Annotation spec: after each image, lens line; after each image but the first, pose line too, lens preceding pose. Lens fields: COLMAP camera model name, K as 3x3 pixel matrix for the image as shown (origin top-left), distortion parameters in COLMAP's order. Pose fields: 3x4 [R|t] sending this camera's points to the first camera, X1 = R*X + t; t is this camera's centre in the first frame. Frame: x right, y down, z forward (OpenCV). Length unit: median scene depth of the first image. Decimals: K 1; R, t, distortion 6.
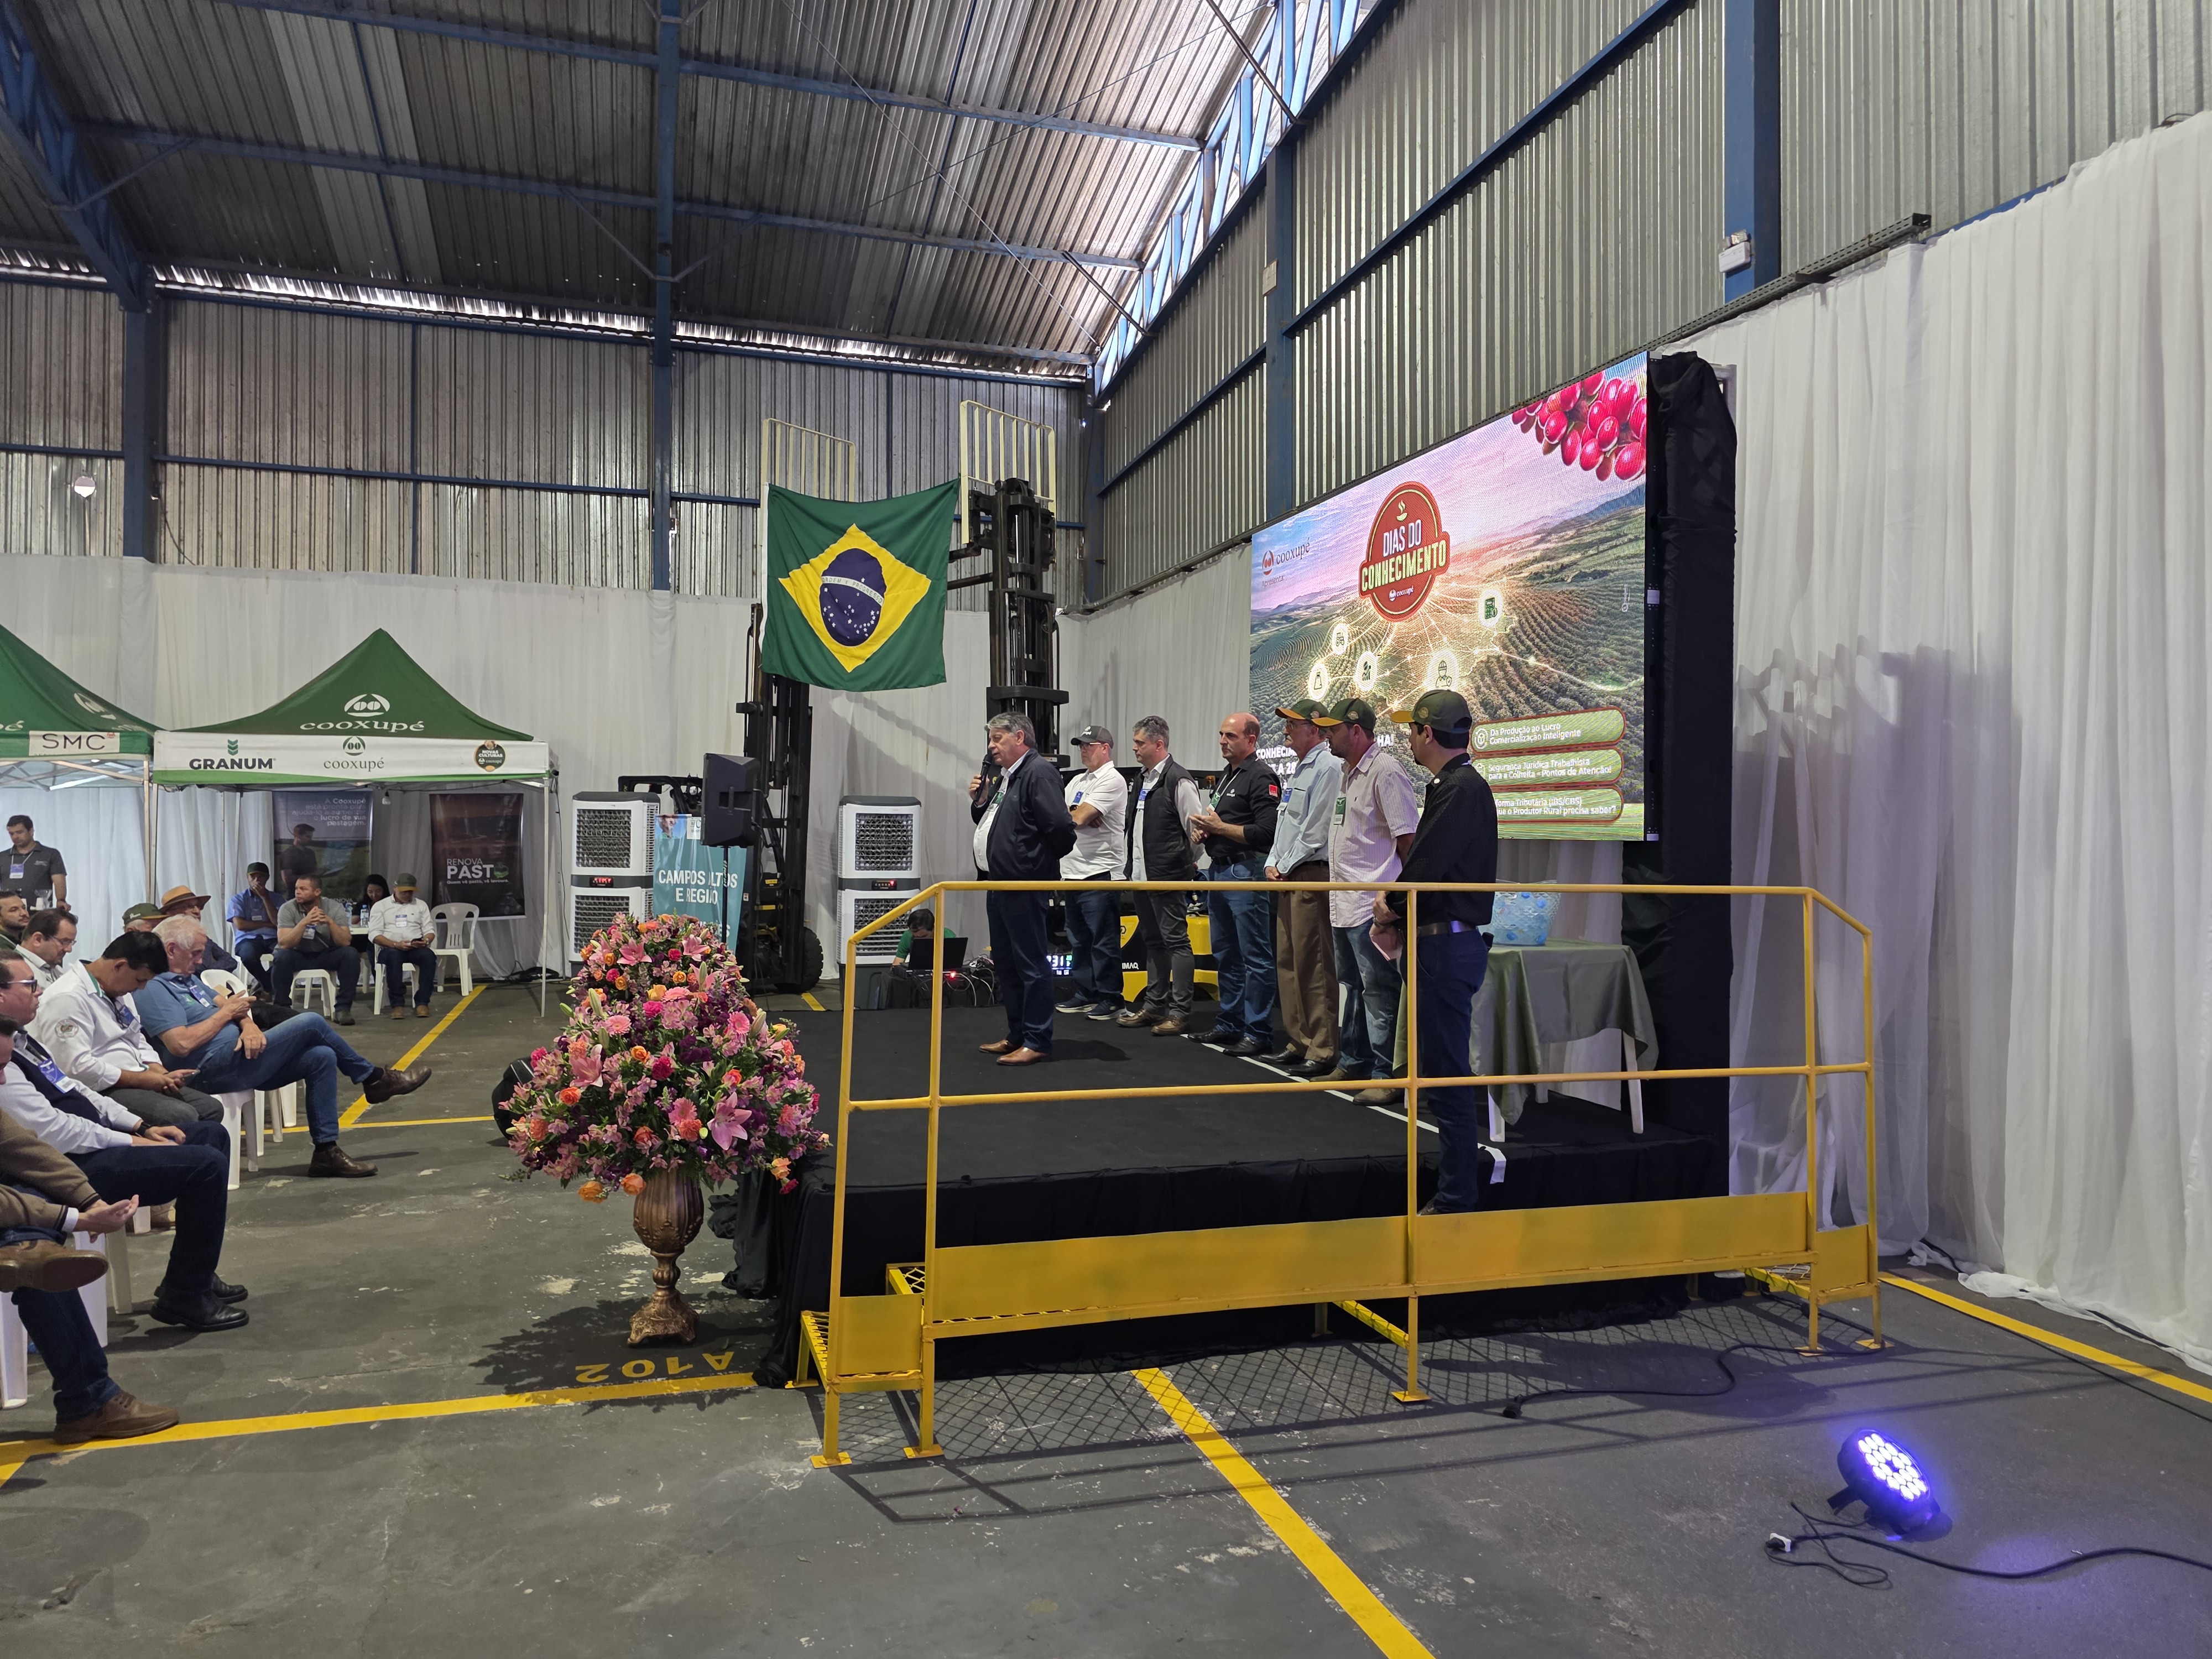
lens RADIAL K [[1500.2, 0, 1106.0], [0, 1500.2, 829.5], [0, 0, 1]] dist [0.058954, -0.043534]
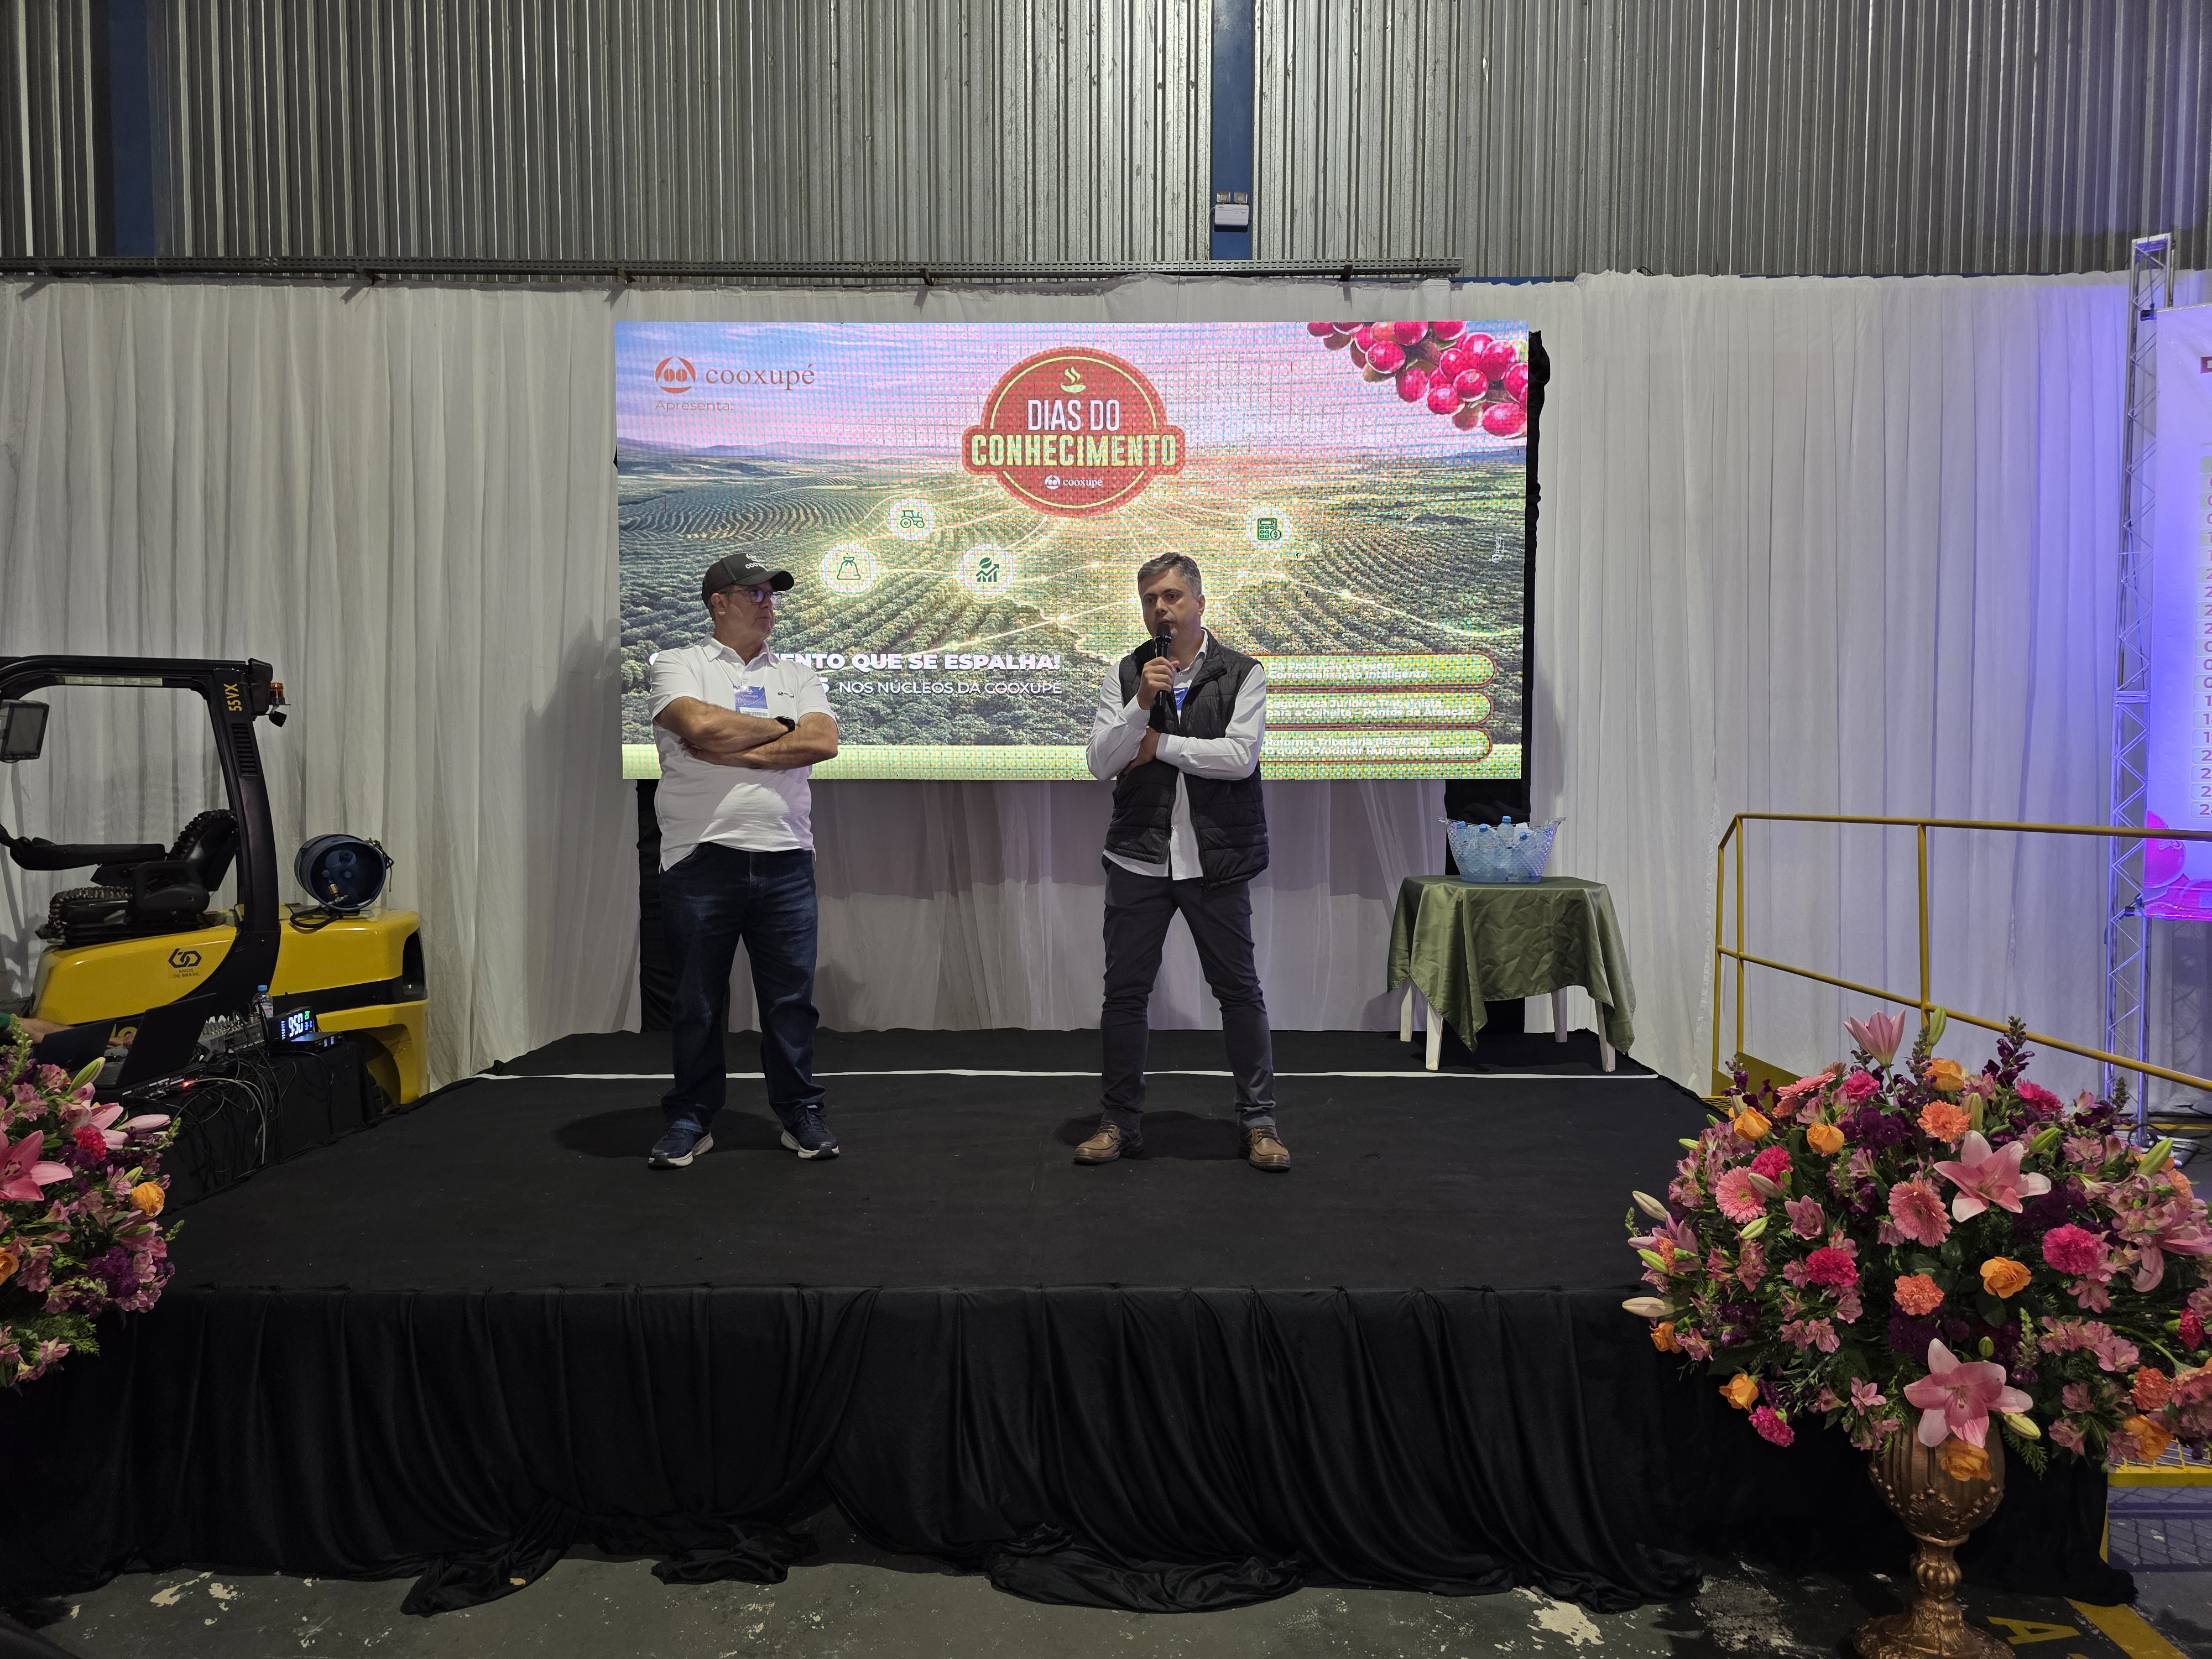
lens RADIAL K [[1500.2, 0, 1106.0], [0, 1500.2, 829.5], [0, 0, 1]] dist [0.058954, -0.043534]
pose [[0.287732, -0.052487, 0.956272, -0.103349], [0.008435, 0.998597, 0.052272, -0.002074], [-0.957674, -0.006974, 0.287772, 0.130944]]
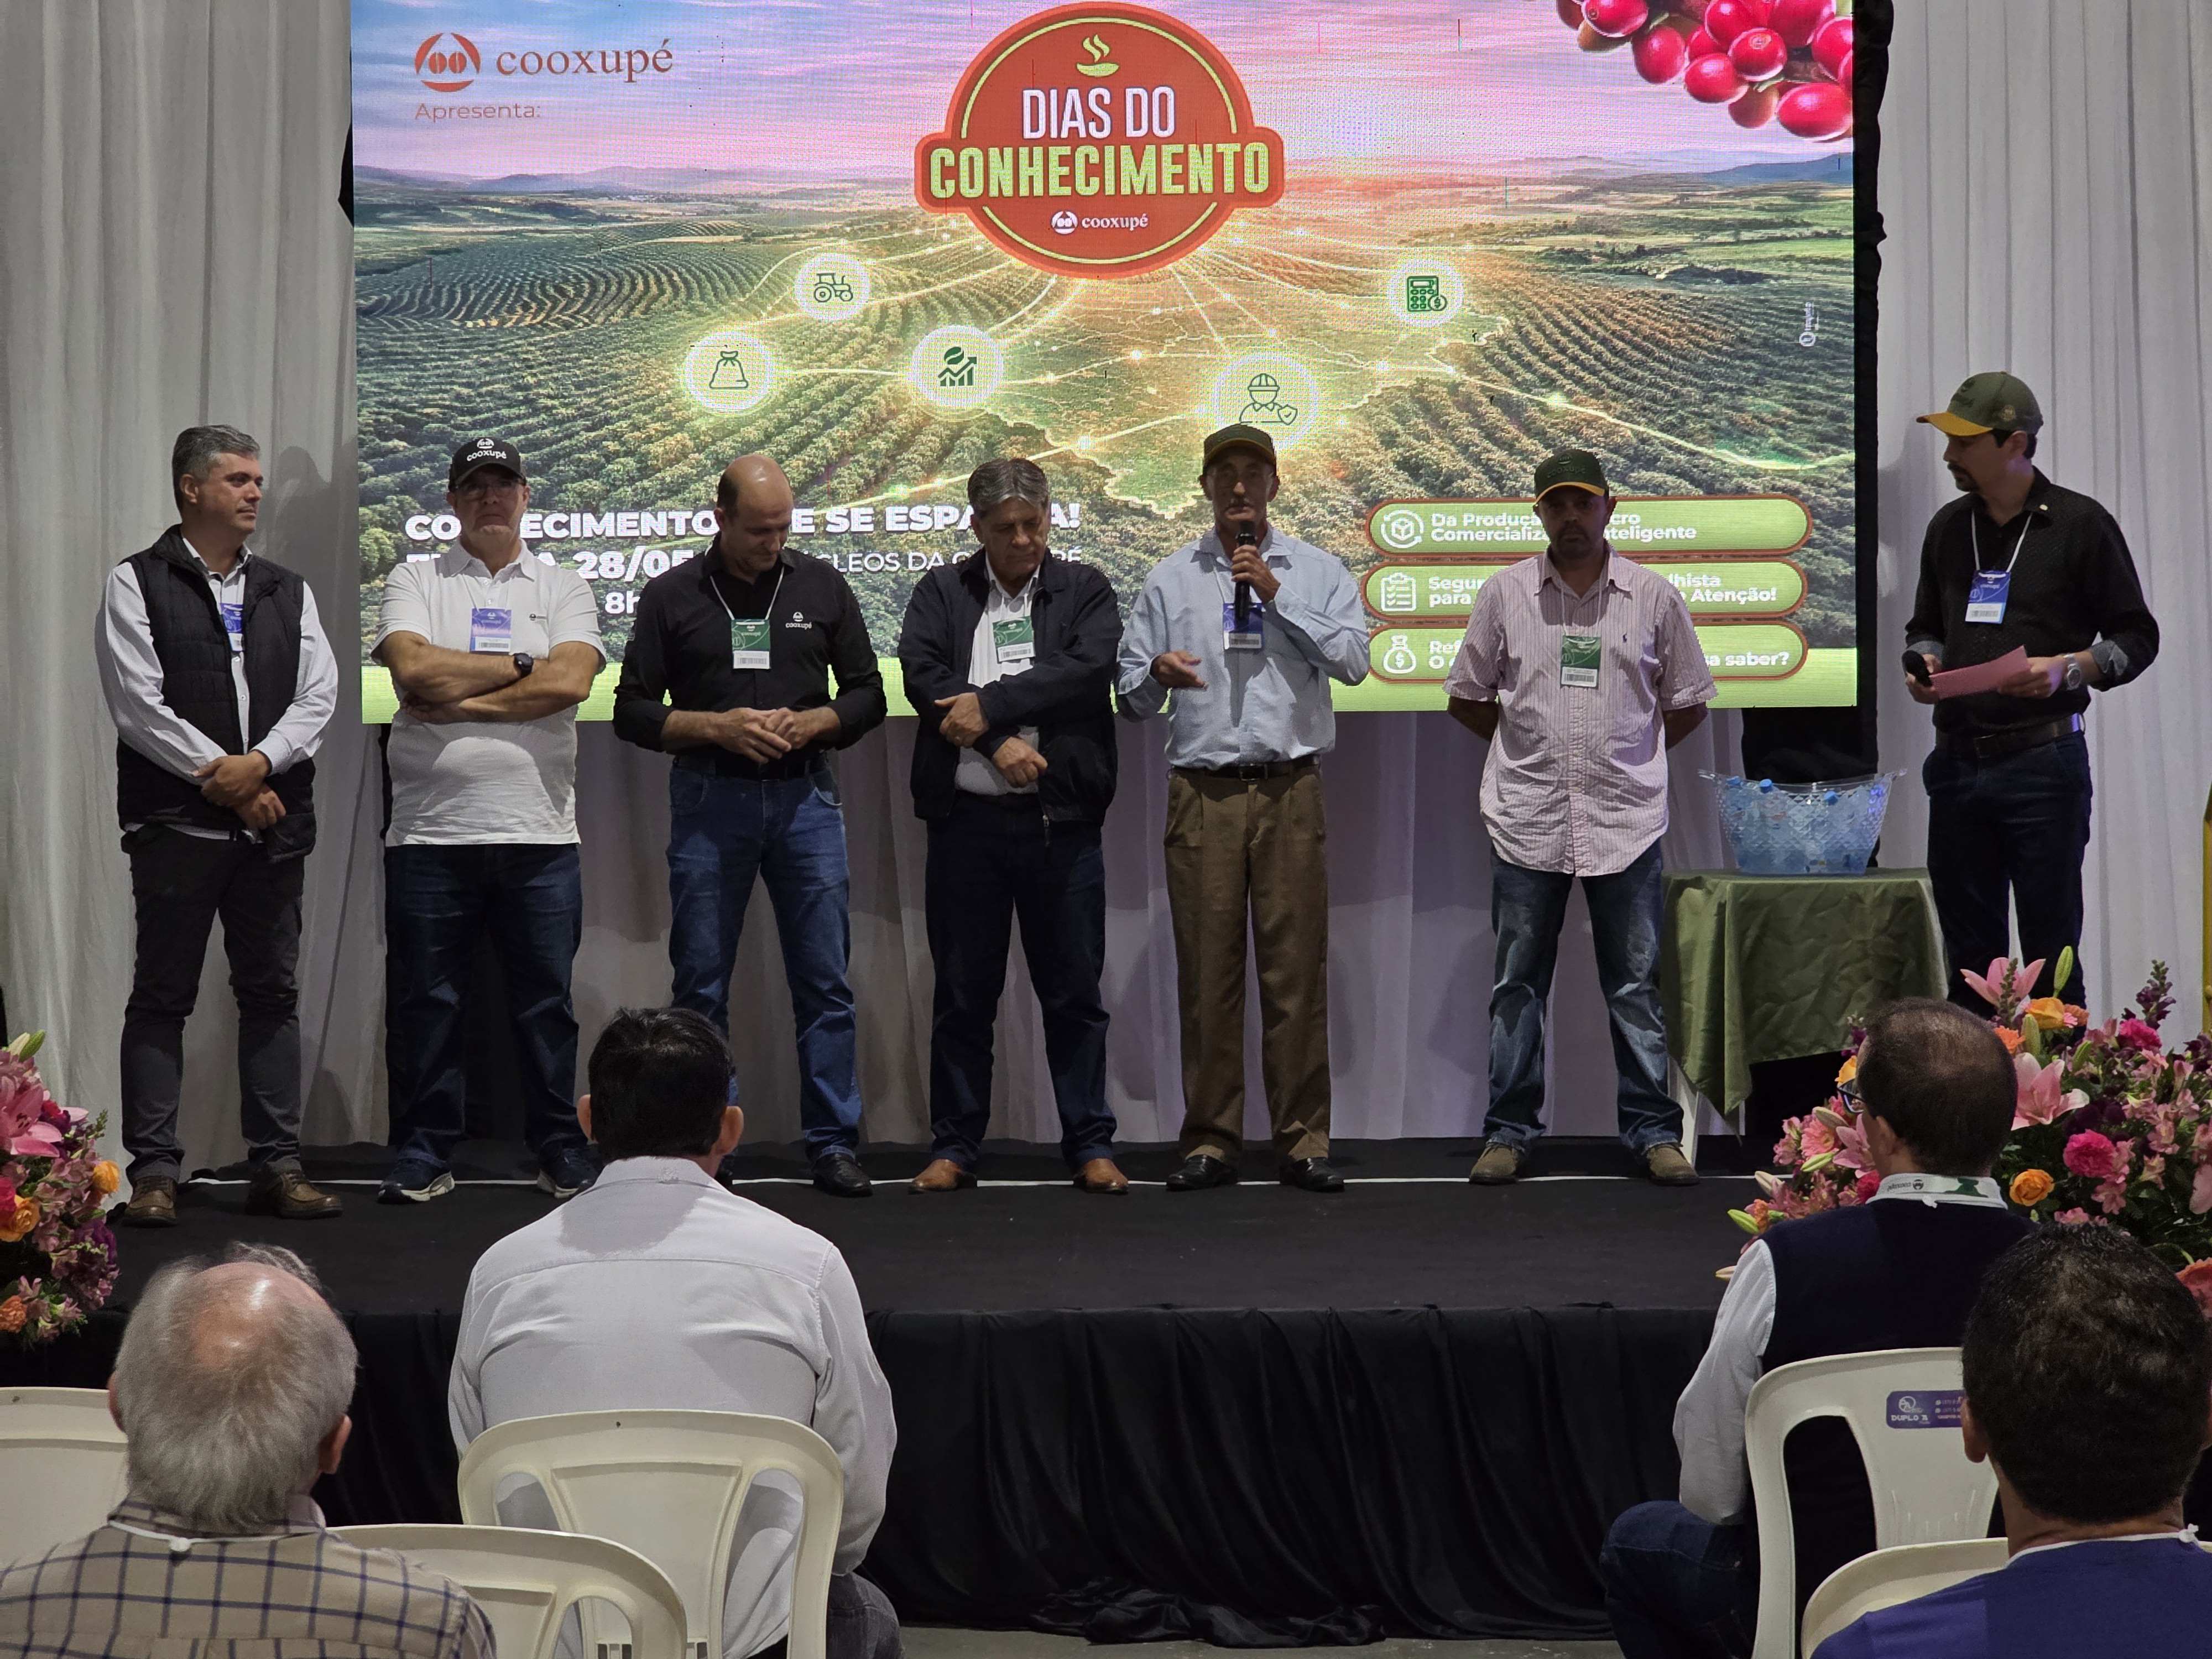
lens RADIAL K [[4504.1, 0, 968.8], [0, 4504.1, 829.0], [0, 0, 1]] dist [-0.344168, 3.328072]
pose [[0.332018, -0.044612, 0.942218, -0.211435], [0.020183, 0.998988, 0.040188, -0.003319], [-0.943057, 0.005674, 0.332582, 0.097232]]
